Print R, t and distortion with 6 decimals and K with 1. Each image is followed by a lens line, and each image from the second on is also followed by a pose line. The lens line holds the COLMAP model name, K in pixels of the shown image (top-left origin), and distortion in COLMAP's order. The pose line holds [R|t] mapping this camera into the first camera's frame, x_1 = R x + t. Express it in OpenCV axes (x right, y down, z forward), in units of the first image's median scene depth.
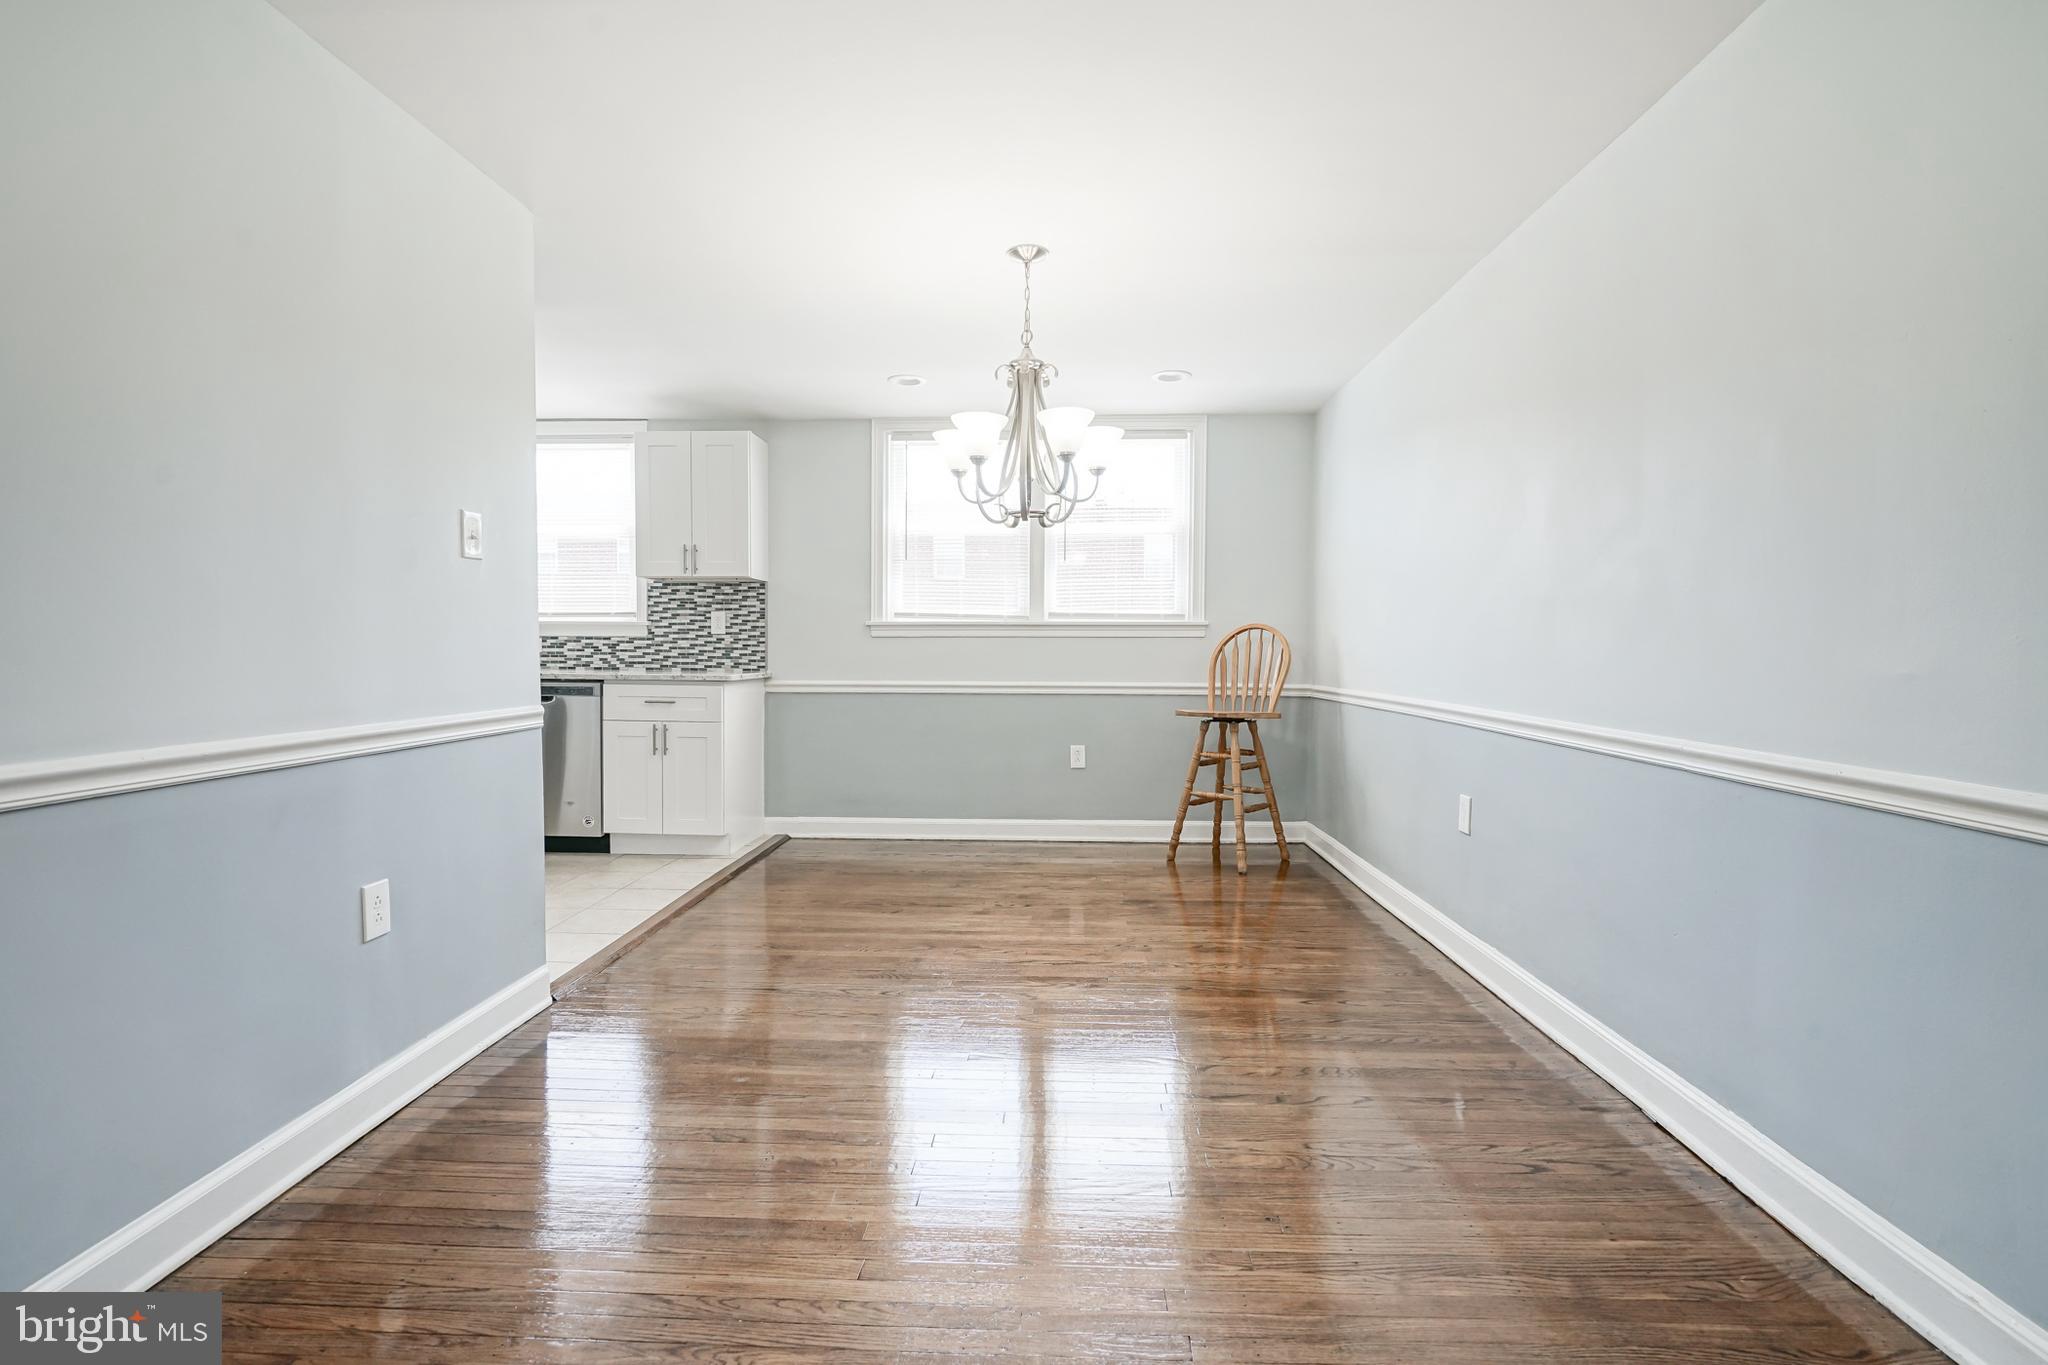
lens RADIAL K [[909.6, 0, 990.2], [0, 909.6, 670.7], [0, 0, 1]] dist [-0.012460, 0.004337]
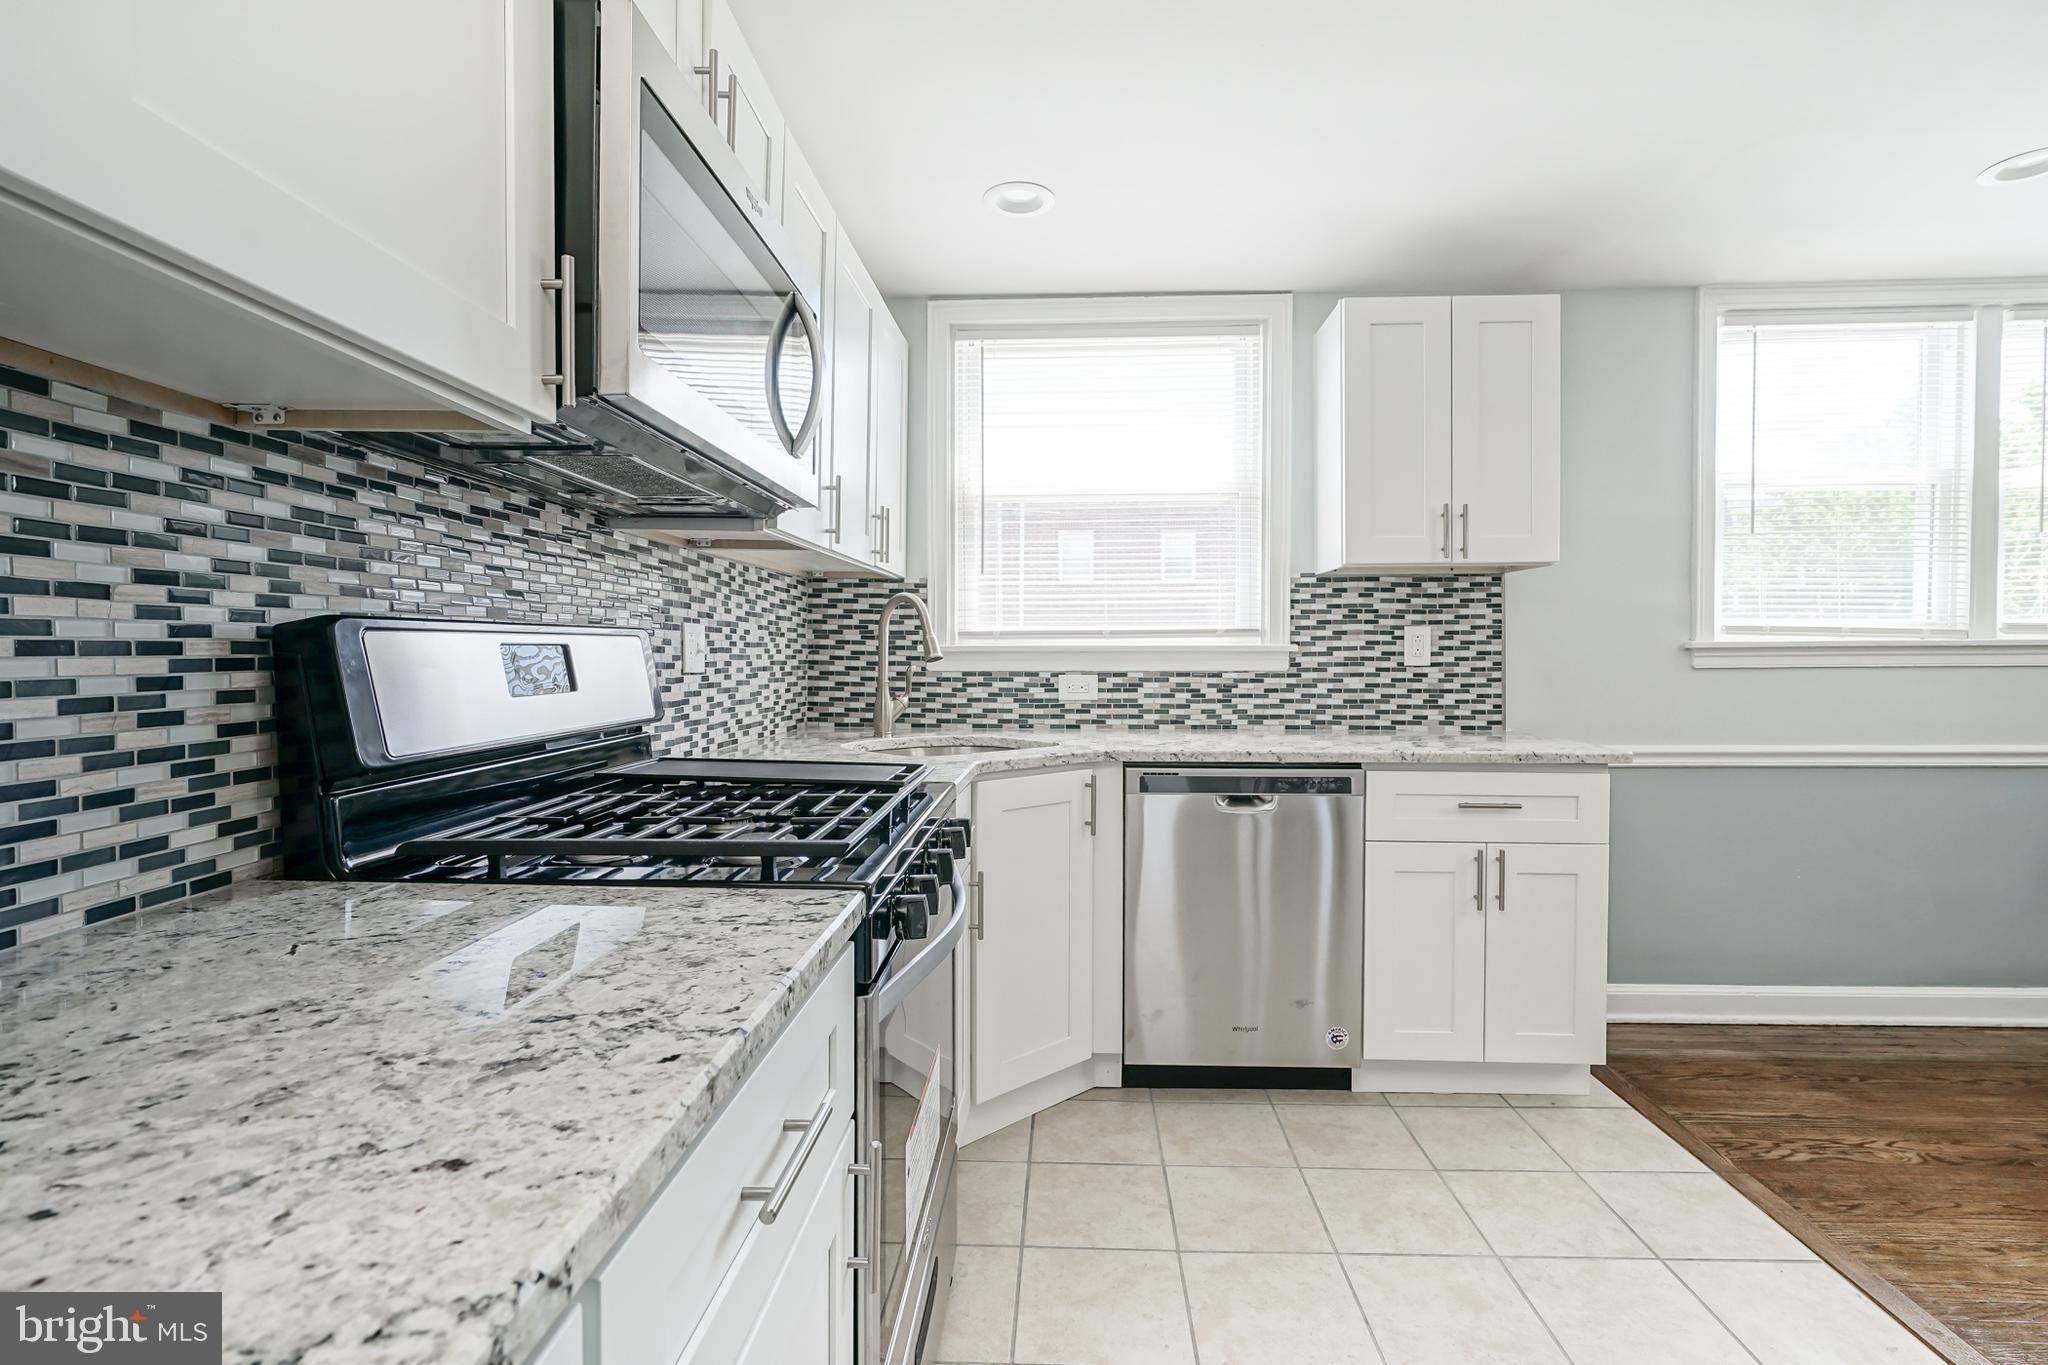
lens RADIAL K [[909.6, 0, 1040.6], [0, 909.6, 668.4], [0, 0, 1]] dist [-0.012460, 0.004337]
pose [[0.999952, -0.008325, -0.005243, -0.532182], [0.008235, 0.999823, -0.016938, -0.030989], [0.005383, 0.016894, 0.999843, 0.427877]]
